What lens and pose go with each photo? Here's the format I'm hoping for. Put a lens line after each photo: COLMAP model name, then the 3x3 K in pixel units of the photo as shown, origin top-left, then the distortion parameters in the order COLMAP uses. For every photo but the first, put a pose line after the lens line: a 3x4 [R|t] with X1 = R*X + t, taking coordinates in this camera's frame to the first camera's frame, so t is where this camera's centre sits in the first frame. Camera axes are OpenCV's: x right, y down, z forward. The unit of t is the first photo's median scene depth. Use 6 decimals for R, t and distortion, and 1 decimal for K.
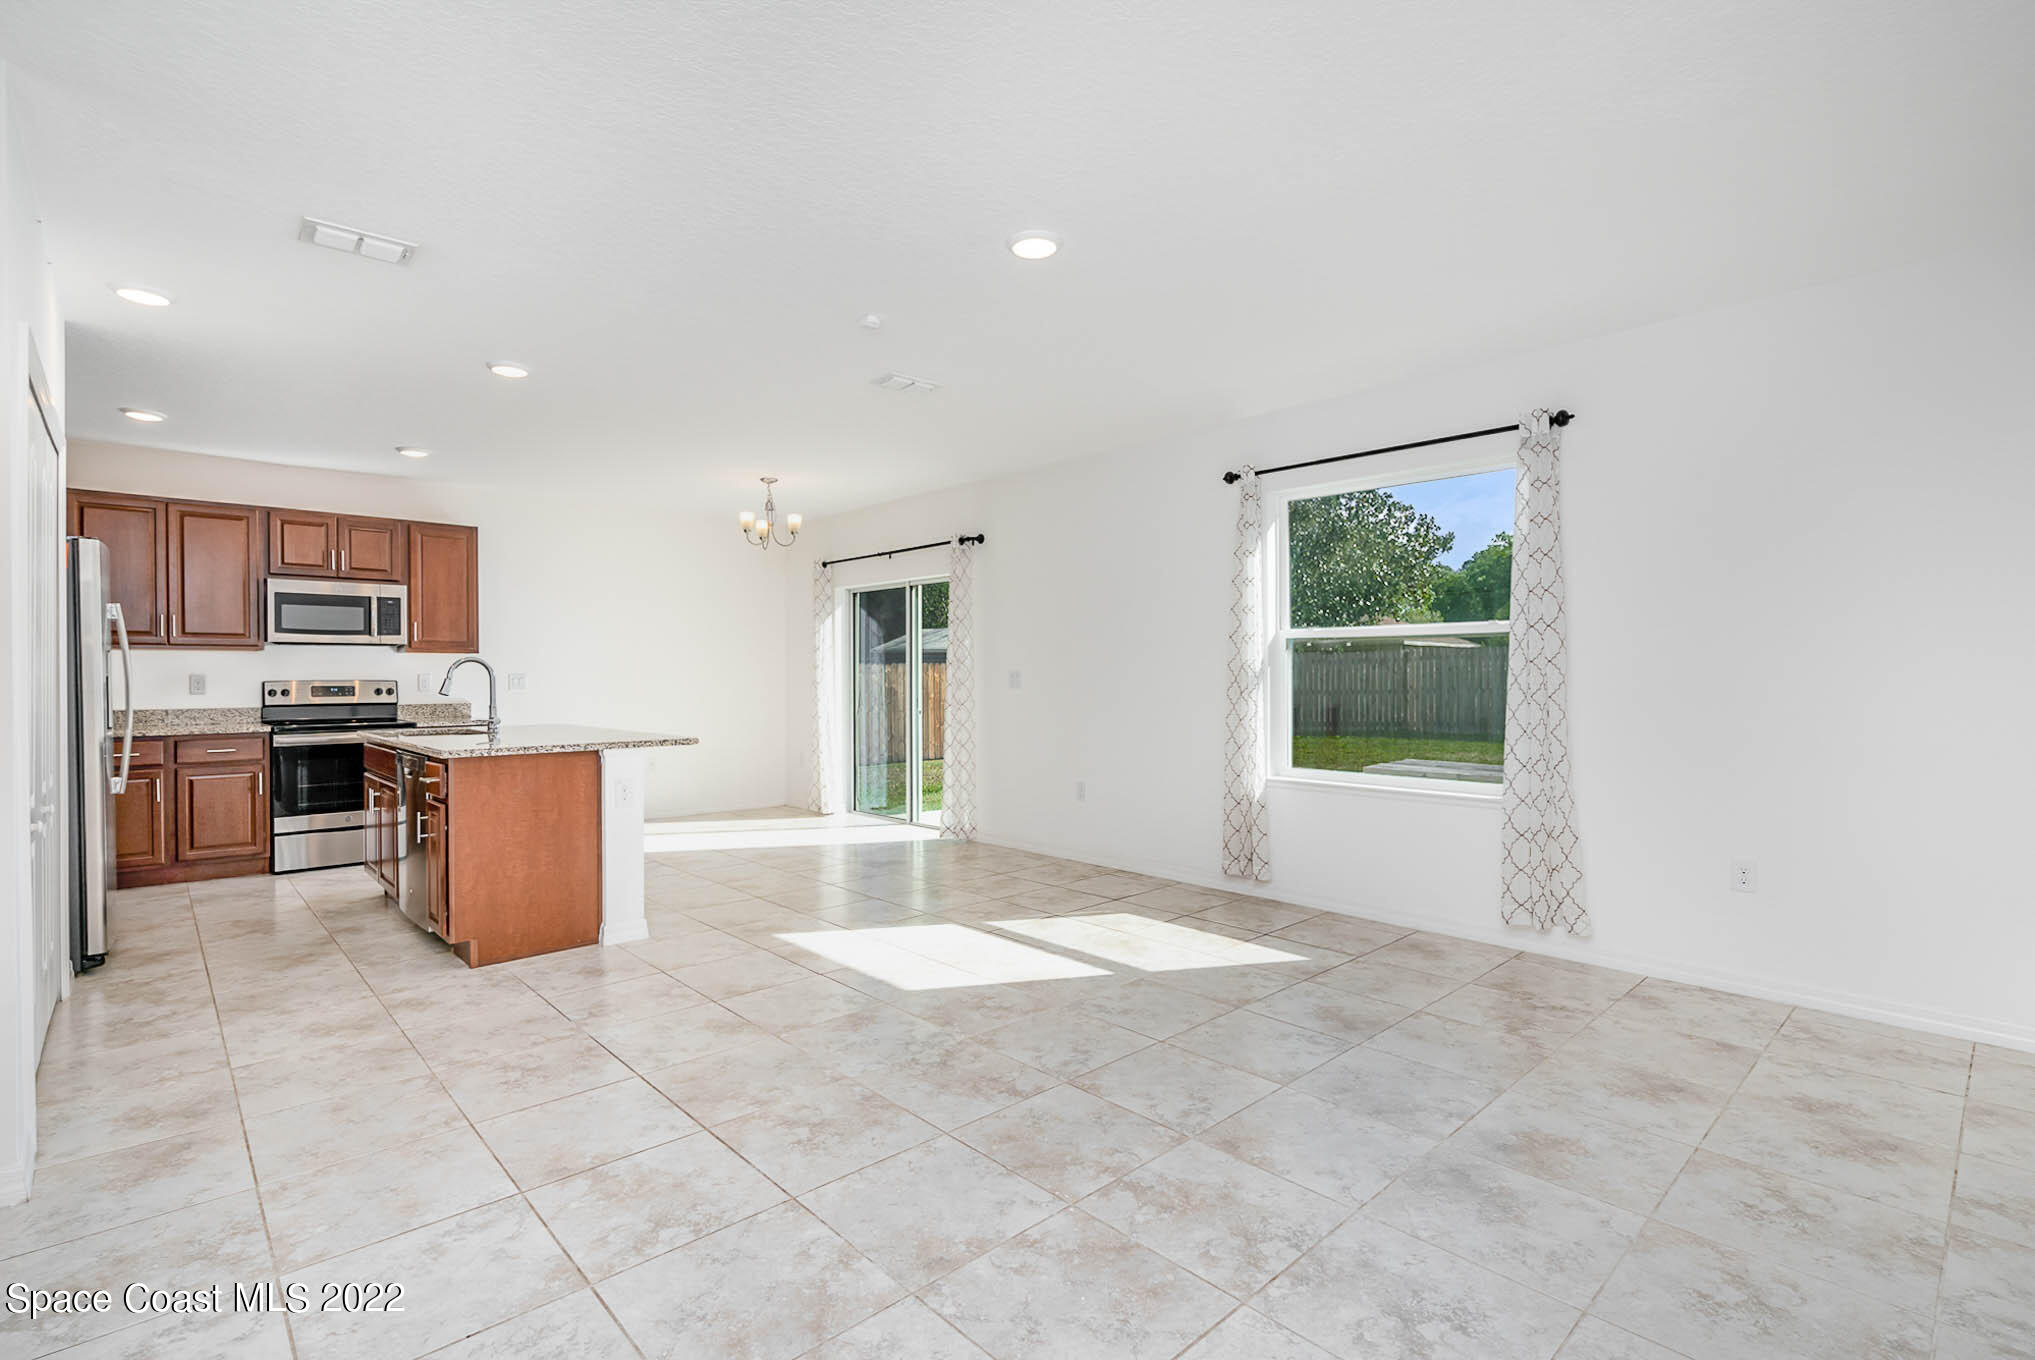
lens RADIAL K [[943.2, 0, 1001.3], [0, 943.2, 679.7], [0, 0, 1]] dist [-0.003052, 0.000034]
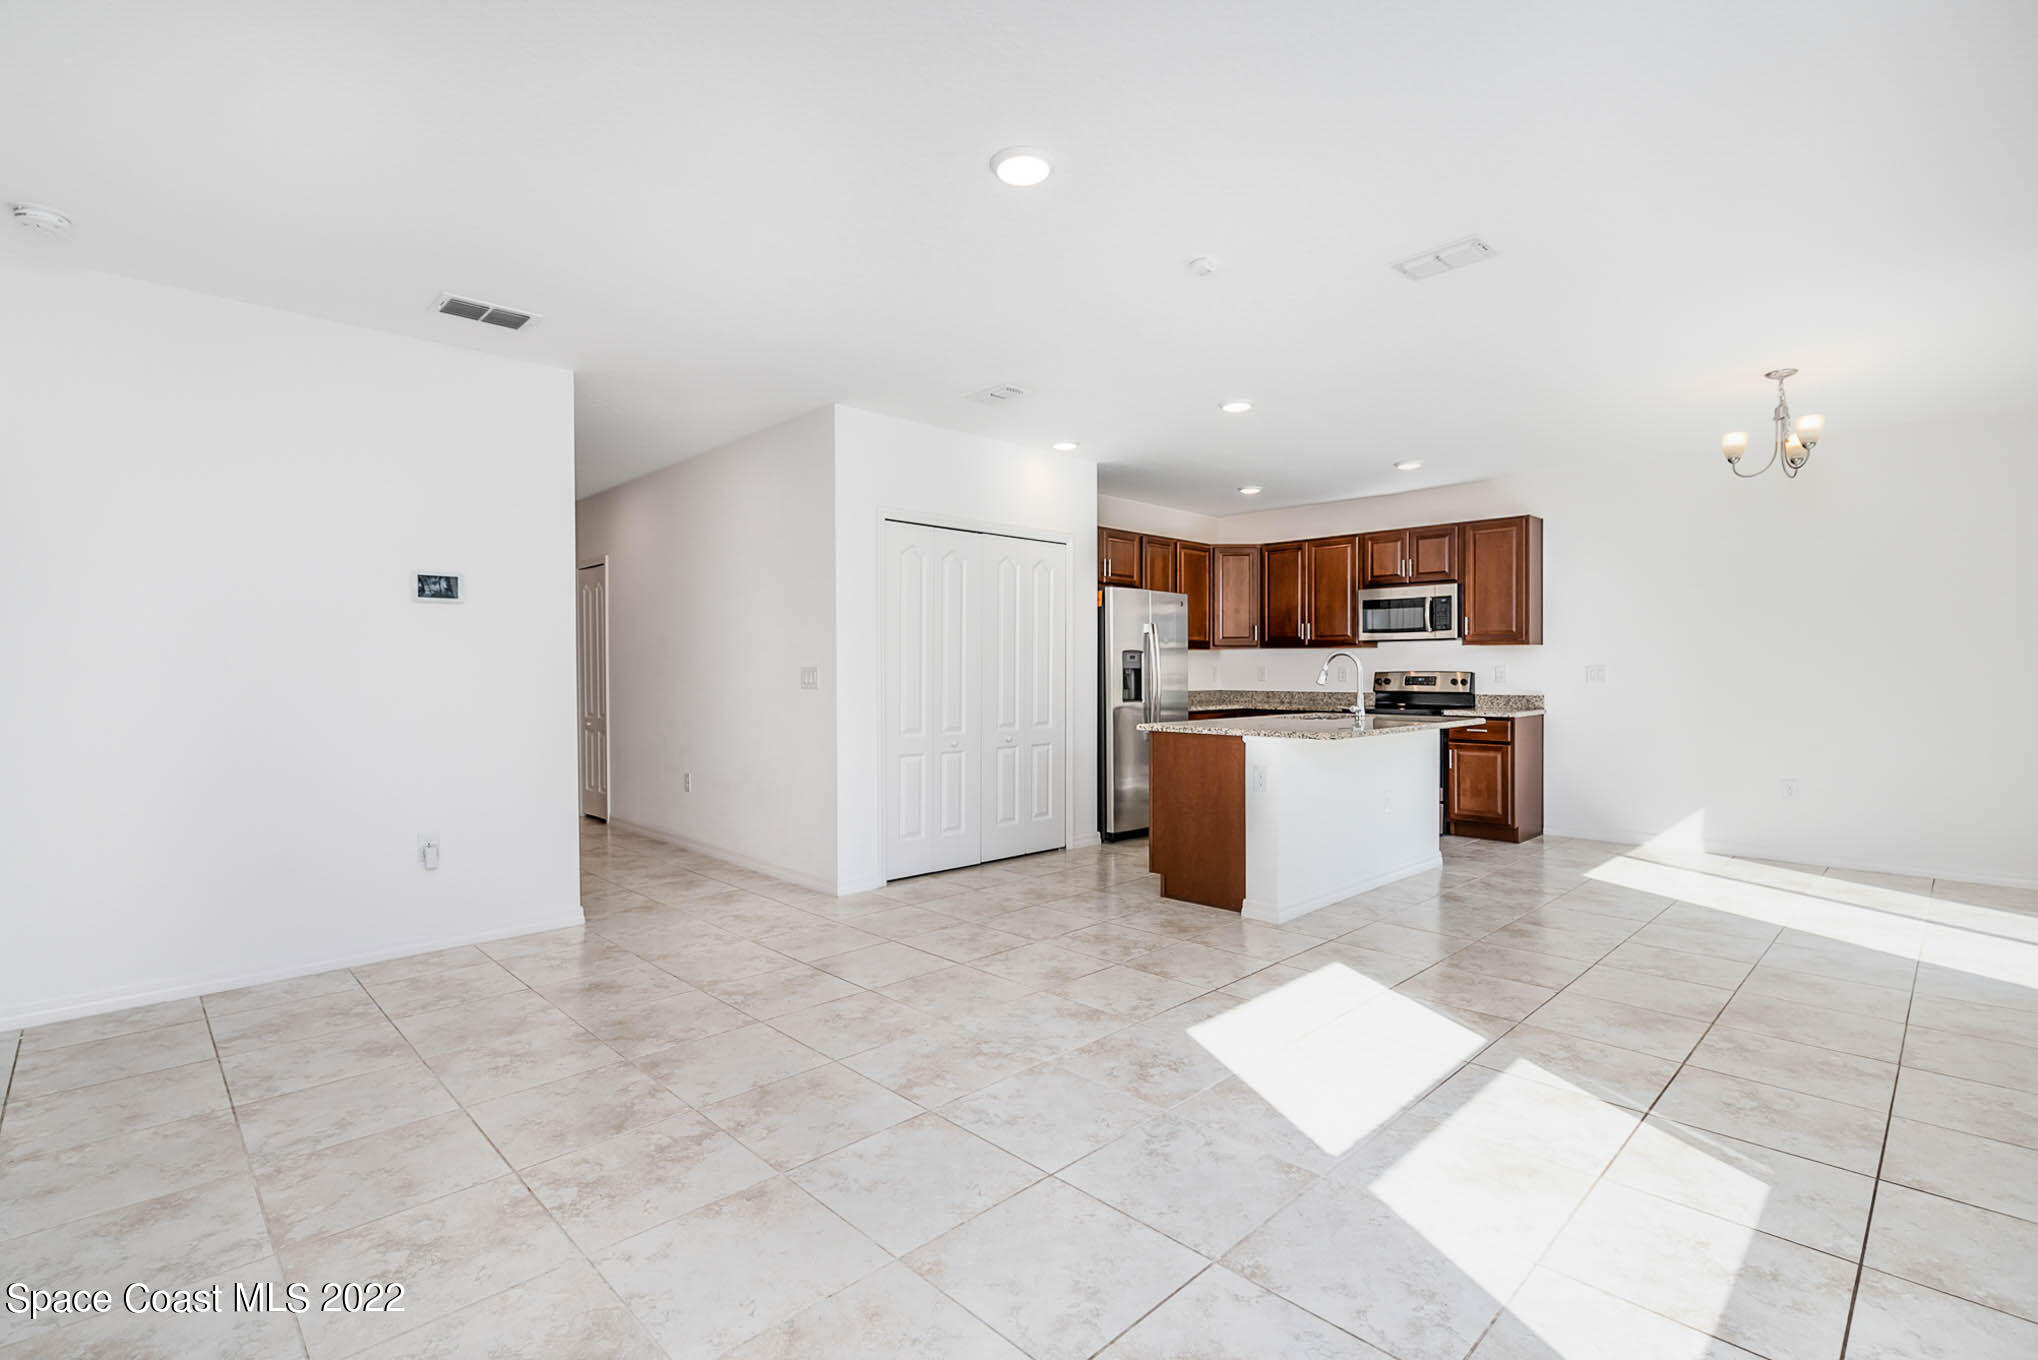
lens RADIAL K [[936.0, 0, 1008.0], [0, 936.0, 679.7], [0, 0, 1]] dist [-0.001424, 0.000629]
pose [[0.022735, 0.010852, -0.999683, 0.667416], [-0.000279, 0.999941, 0.010849, -0.002537], [0.999741, 0.000032, 0.022737, 0.720161]]
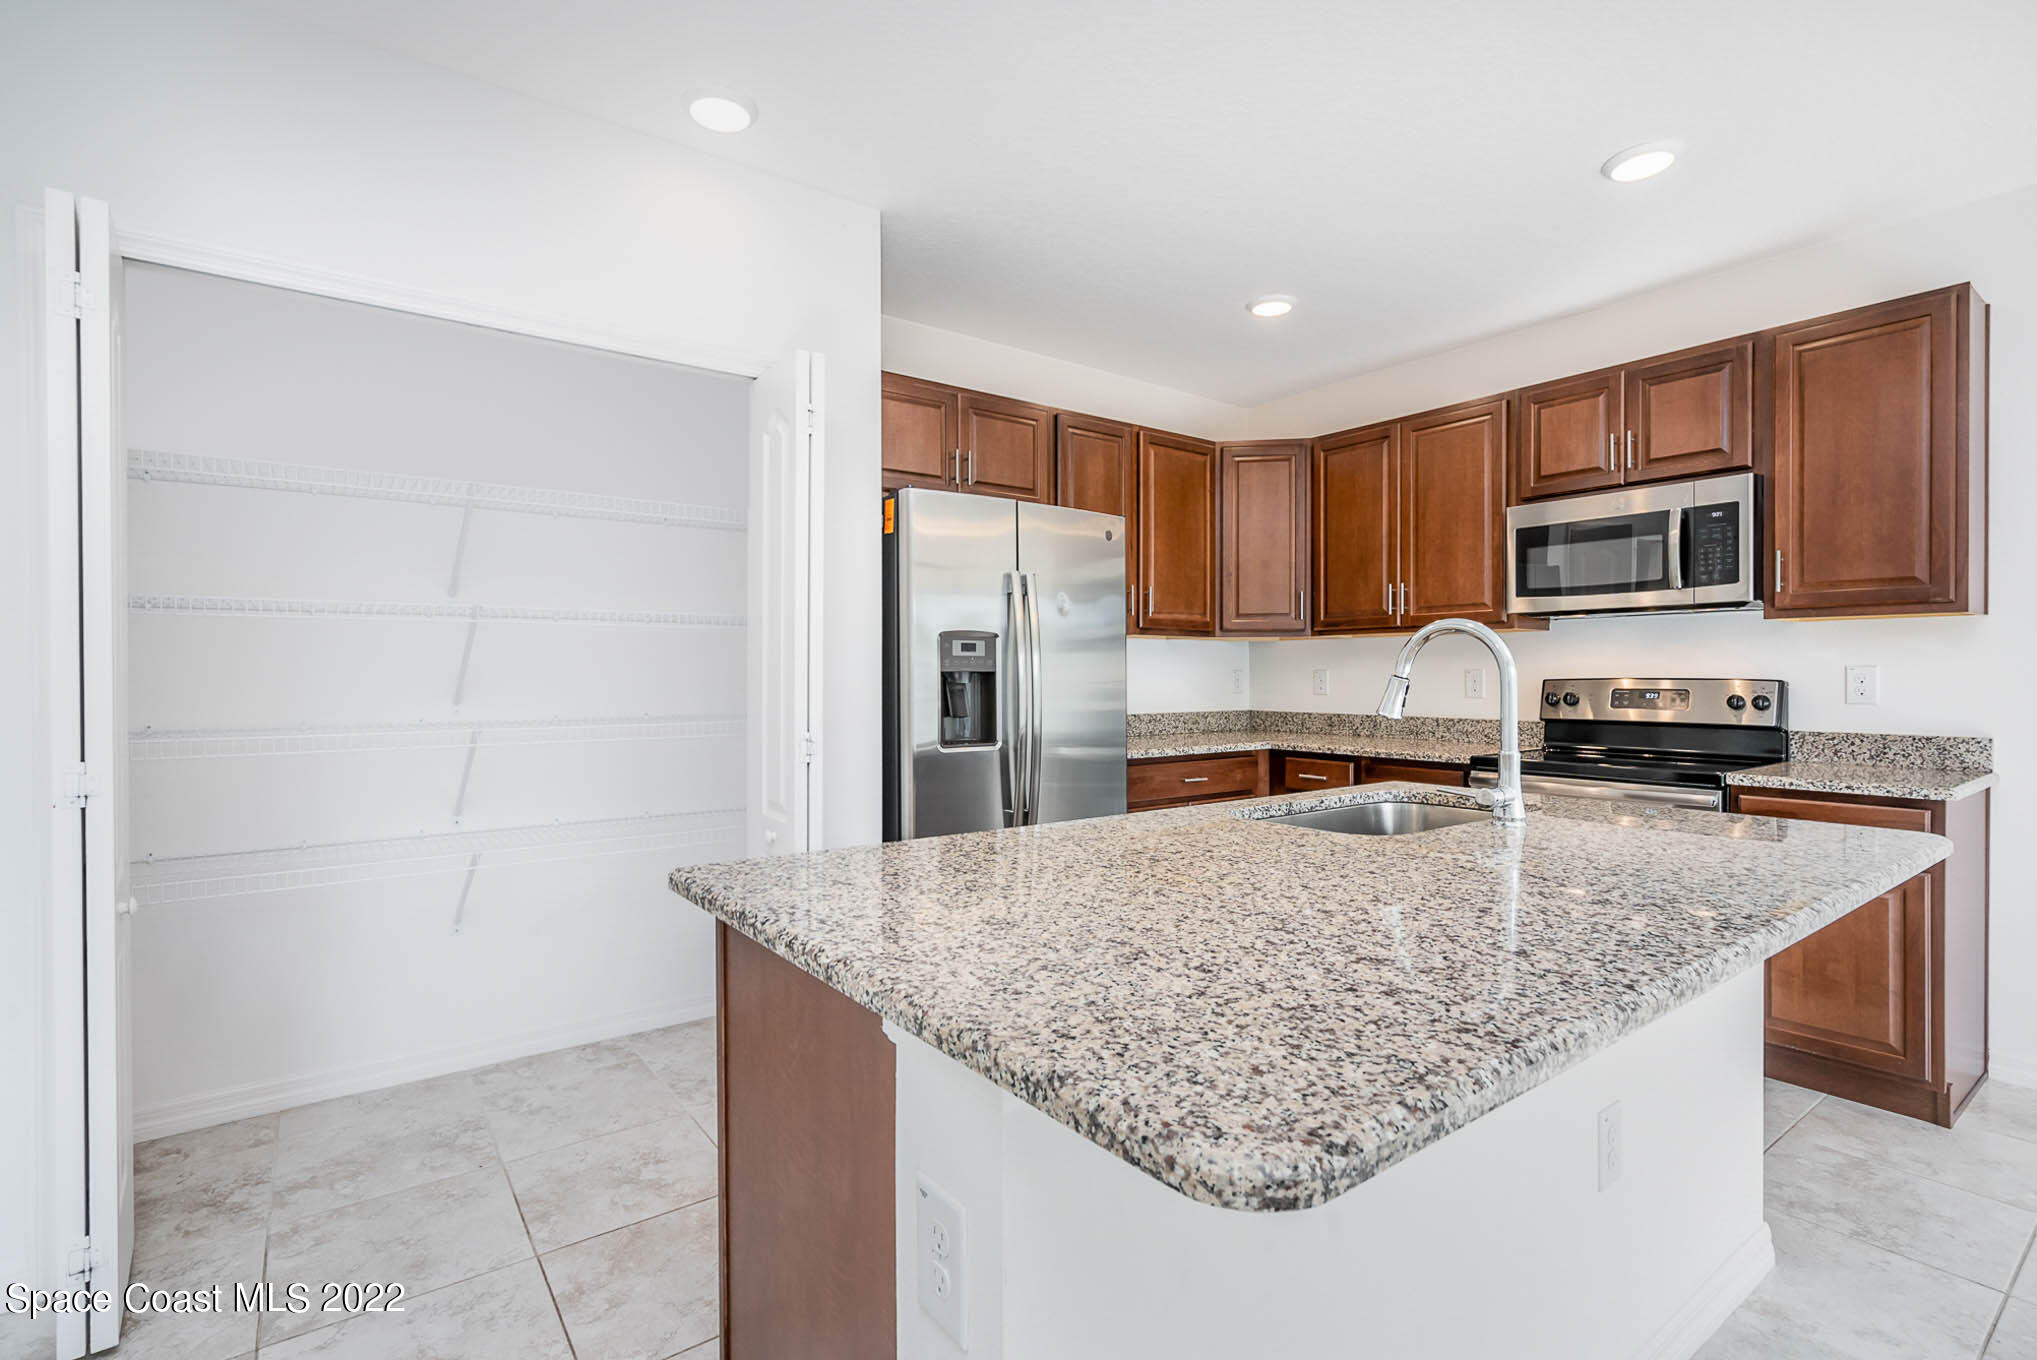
lens RADIAL K [[935.6, 0, 1007.5], [0, 935.6, 679.7], [0, 0, 1]] dist [-0.001424, 0.000629]
pose [[-0.110585, 0.006093, -0.993848, -0.216395], [-0.001281, 0.999980, 0.006273, -0.002915], [0.993866, 0.001967, -0.110575, 1.075391]]
